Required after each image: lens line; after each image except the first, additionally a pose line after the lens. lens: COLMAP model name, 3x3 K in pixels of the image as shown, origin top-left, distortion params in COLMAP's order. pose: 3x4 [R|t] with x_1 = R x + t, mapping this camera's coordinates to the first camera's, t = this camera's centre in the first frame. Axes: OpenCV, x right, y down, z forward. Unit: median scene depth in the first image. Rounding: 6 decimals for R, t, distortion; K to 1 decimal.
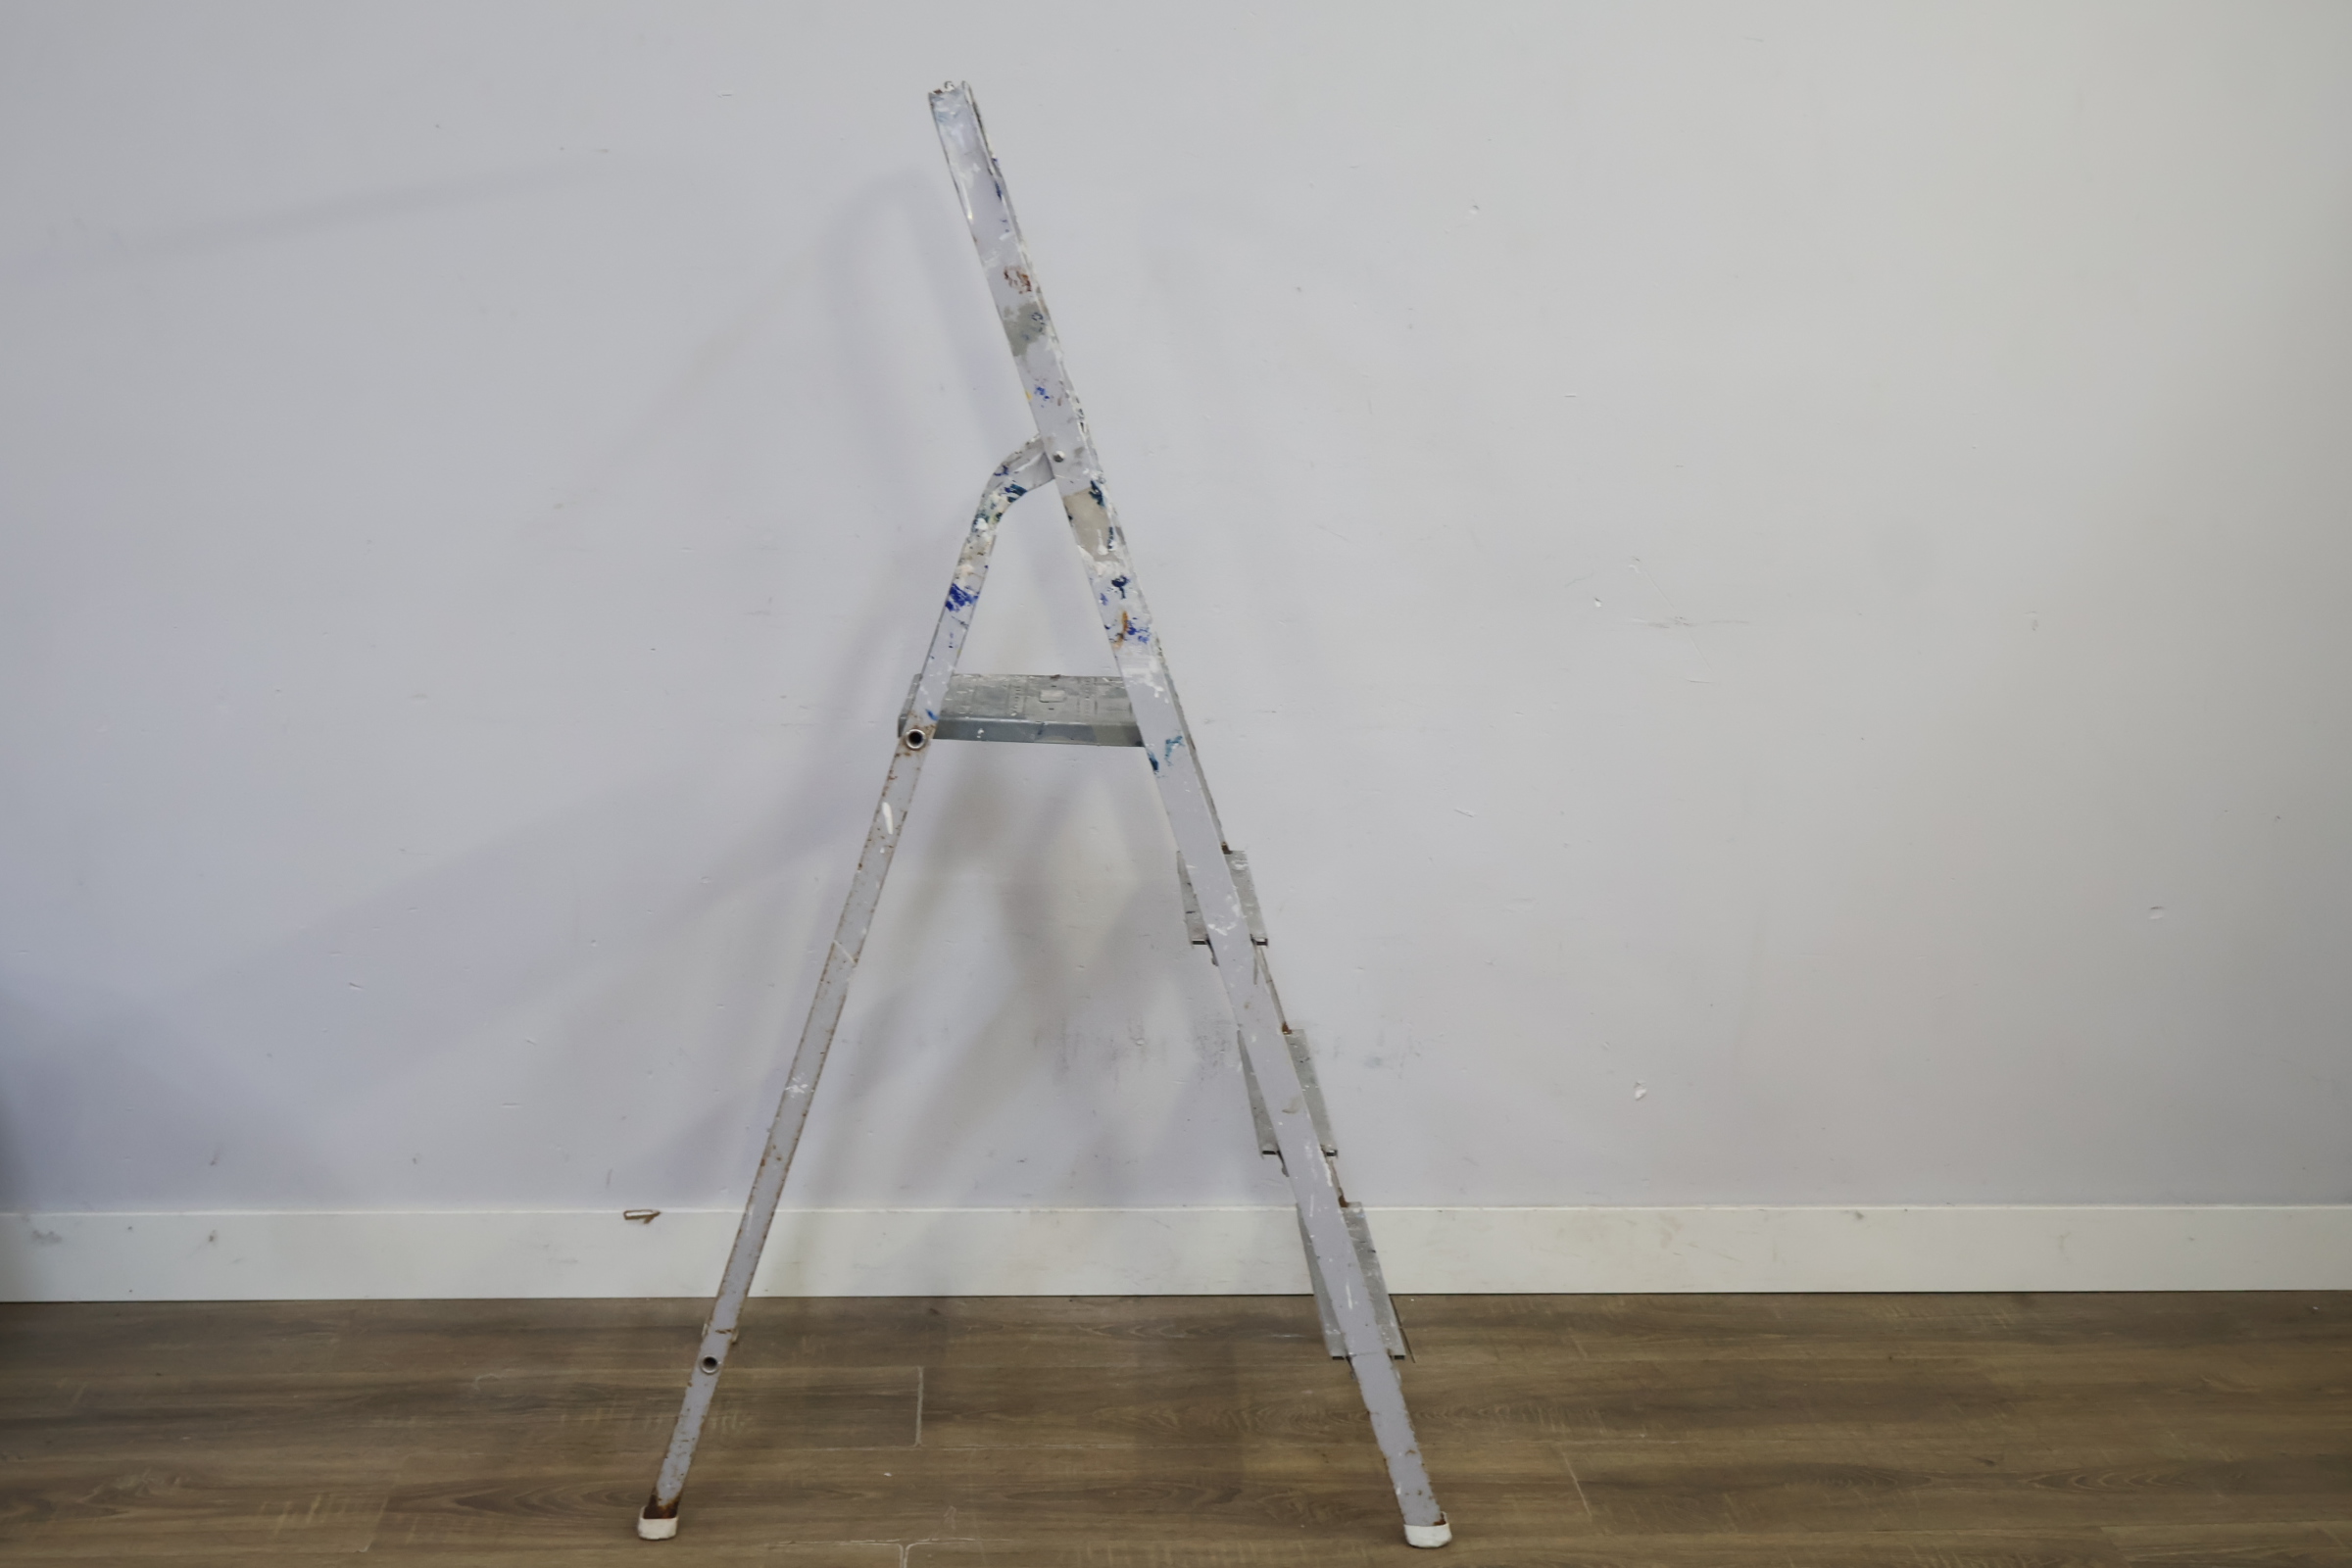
lens RADIAL K [[2524.3, 0, 1176.0], [0, 2524.3, 784.0], [0, 0, 1]] dist [-0.010283, 0.006443]
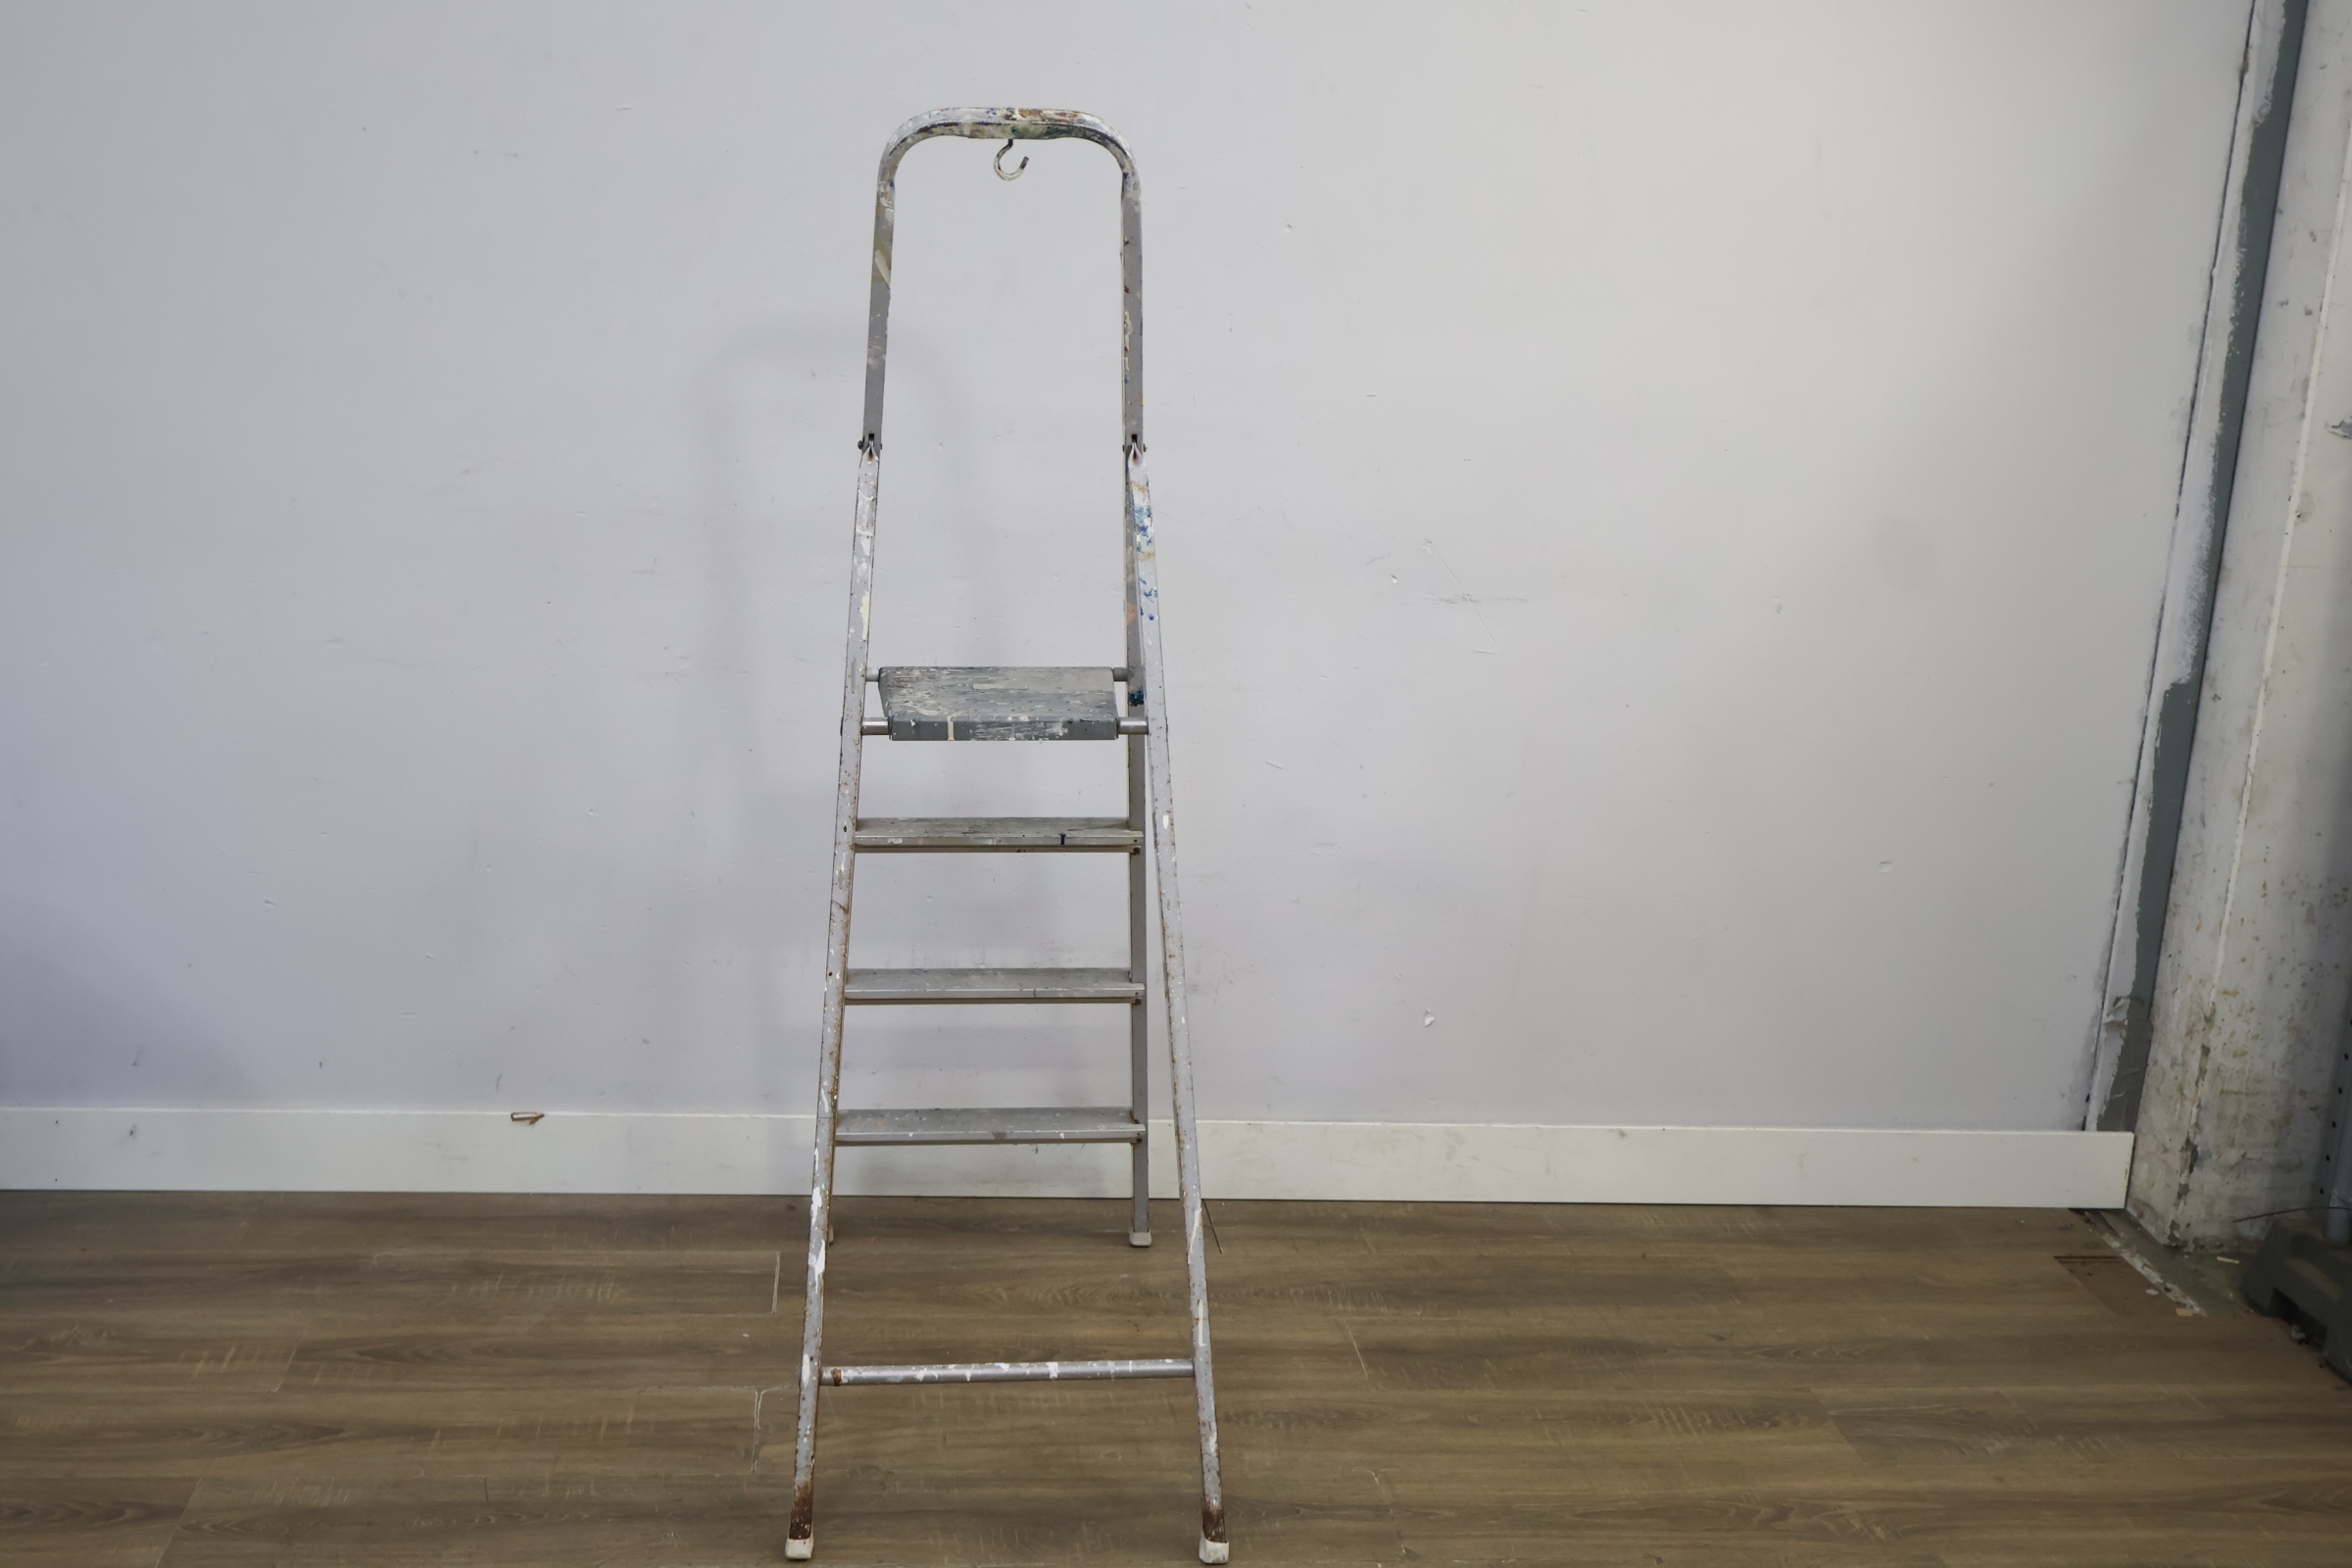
lens RADIAL K [[2524.2, 0, 1168.7], [0, 2524.2, 788.3], [0, 0, 1]] dist [-0.008881, -0.001014]
pose [[0.998871, 0.016953, 0.044383, 0.019186], [-0.016450, 0.999796, -0.011687, 0.038397], [-0.044573, 0.010943, 0.998946, -0.129677]]
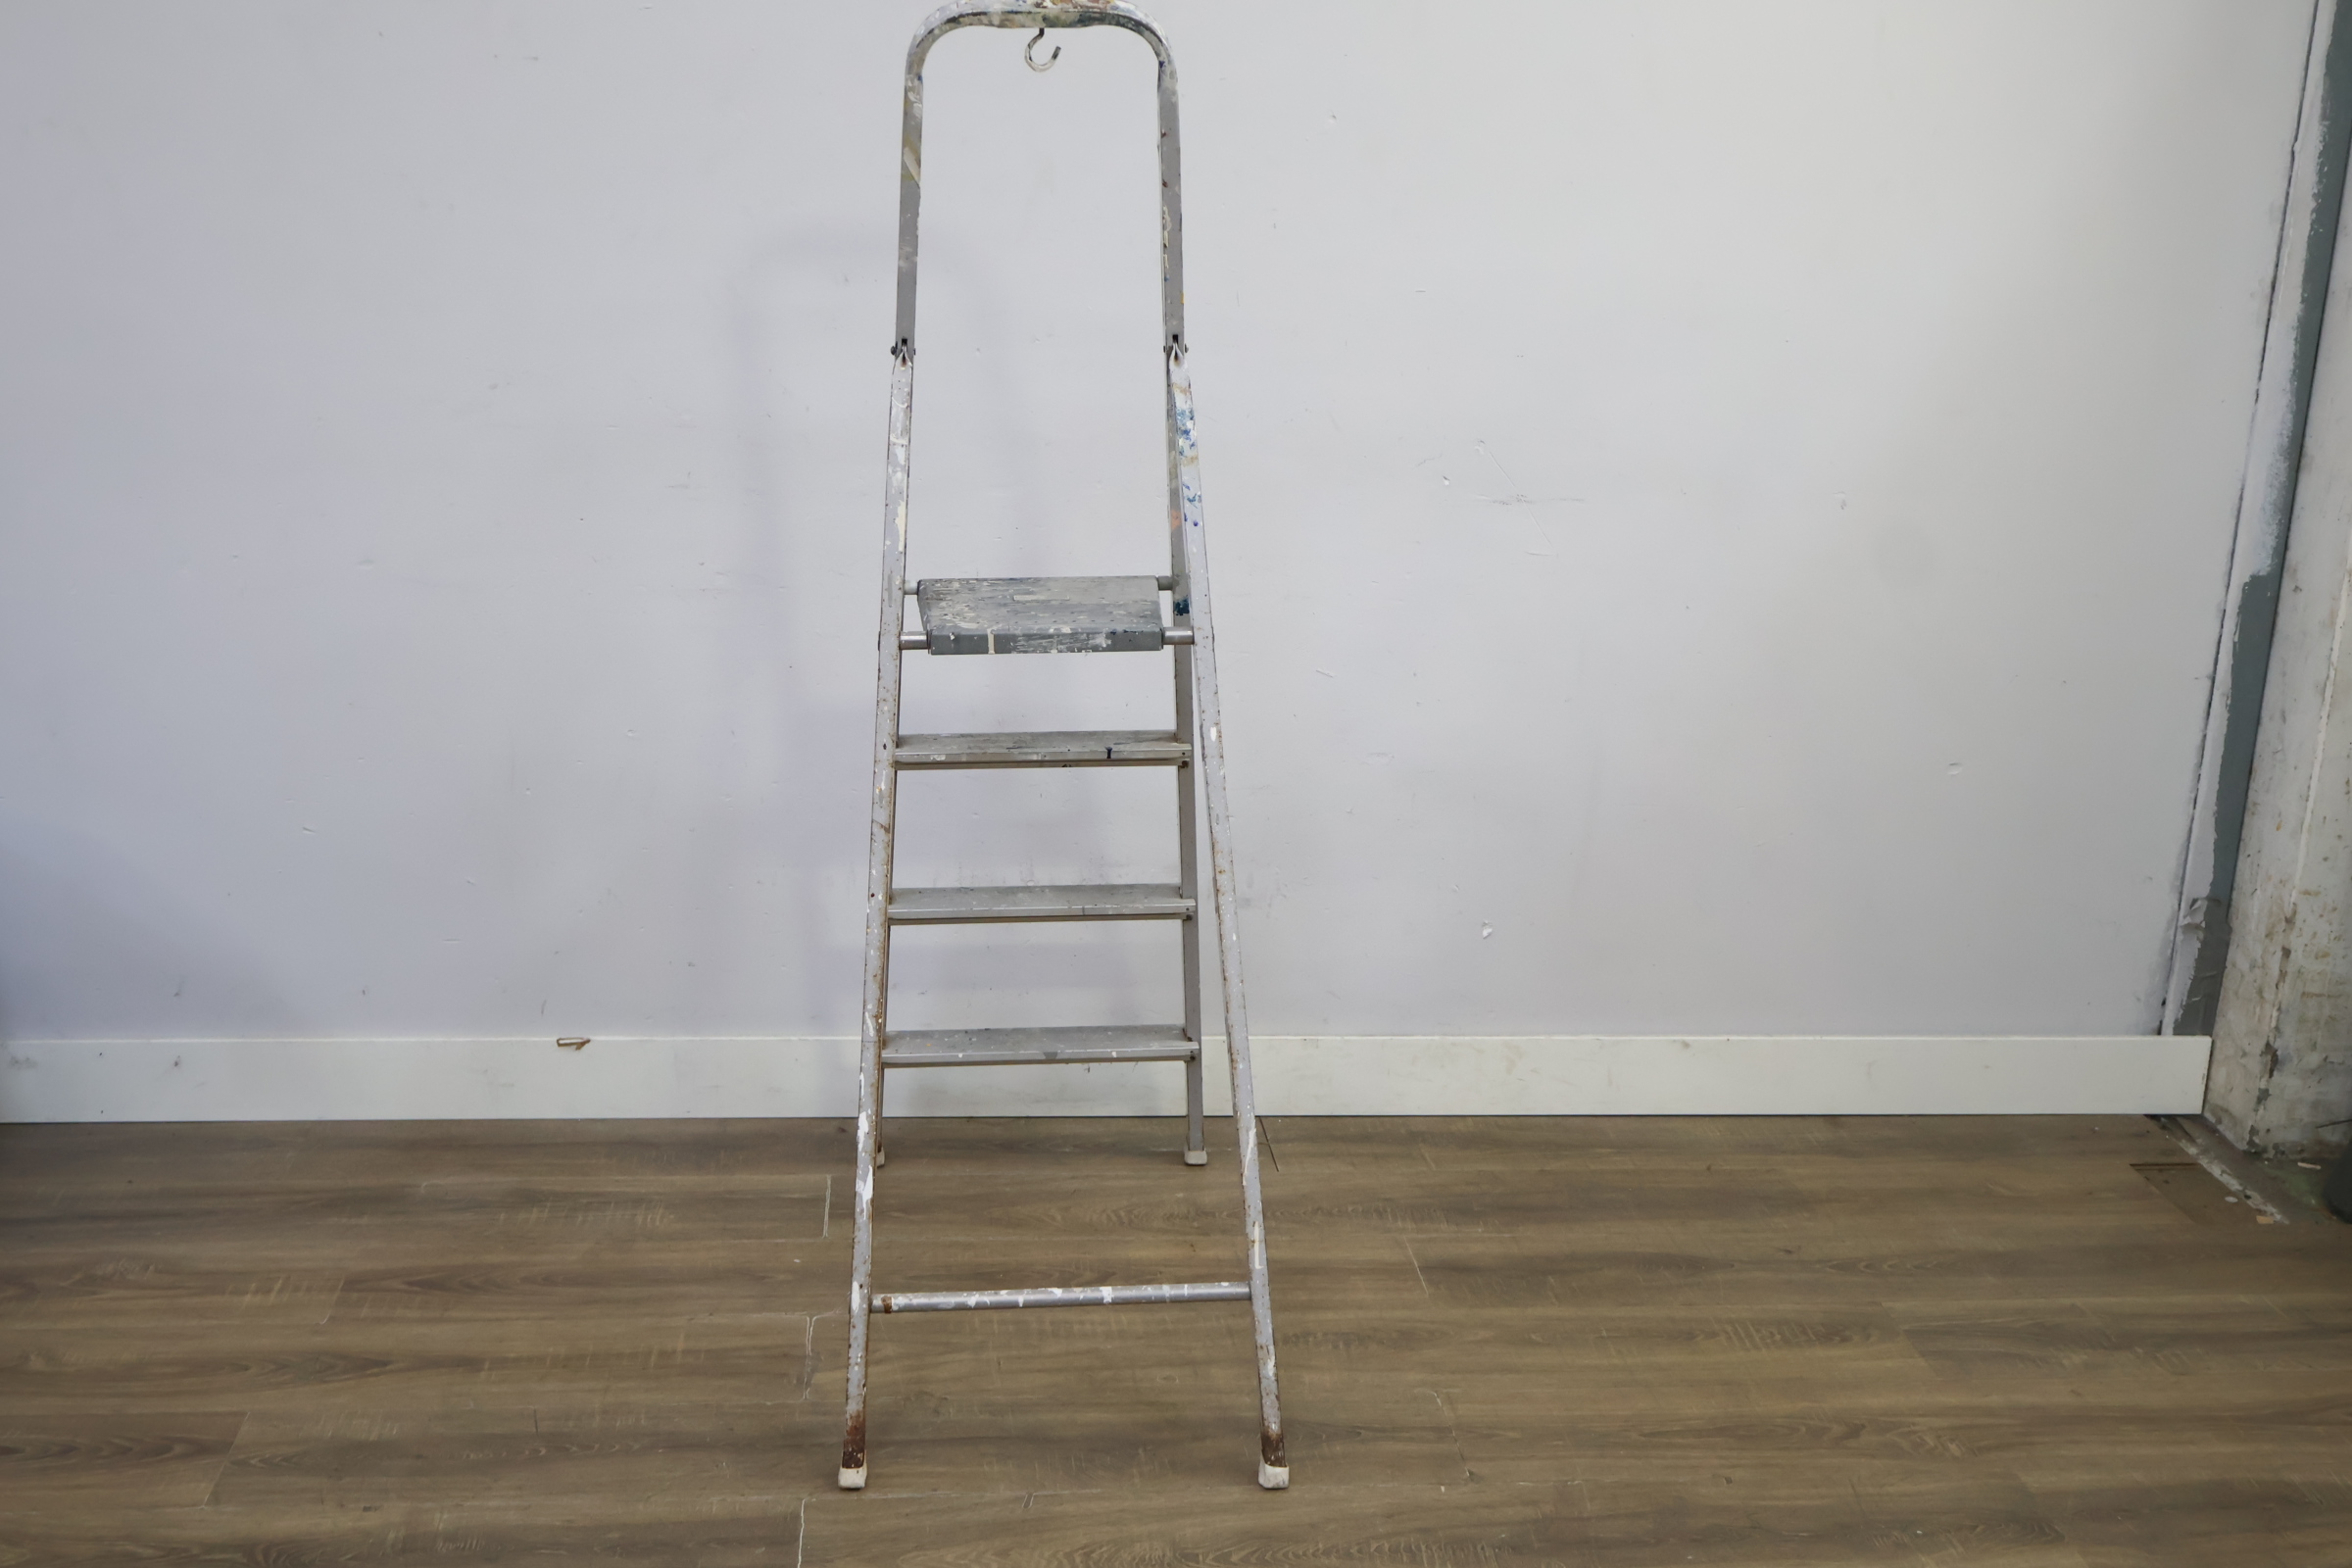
lens RADIAL K [[2522.8, 0, 1175.2], [0, 2522.8, 790.1], [0, 0, 1]] dist [0.000325, -0.020771]
pose [[0.999682, 0.000607, 0.025219, 0.023033], [-0.001226, 0.999698, 0.024528, 0.037802], [-0.025196, -0.024551, 0.999381, -0.104780]]
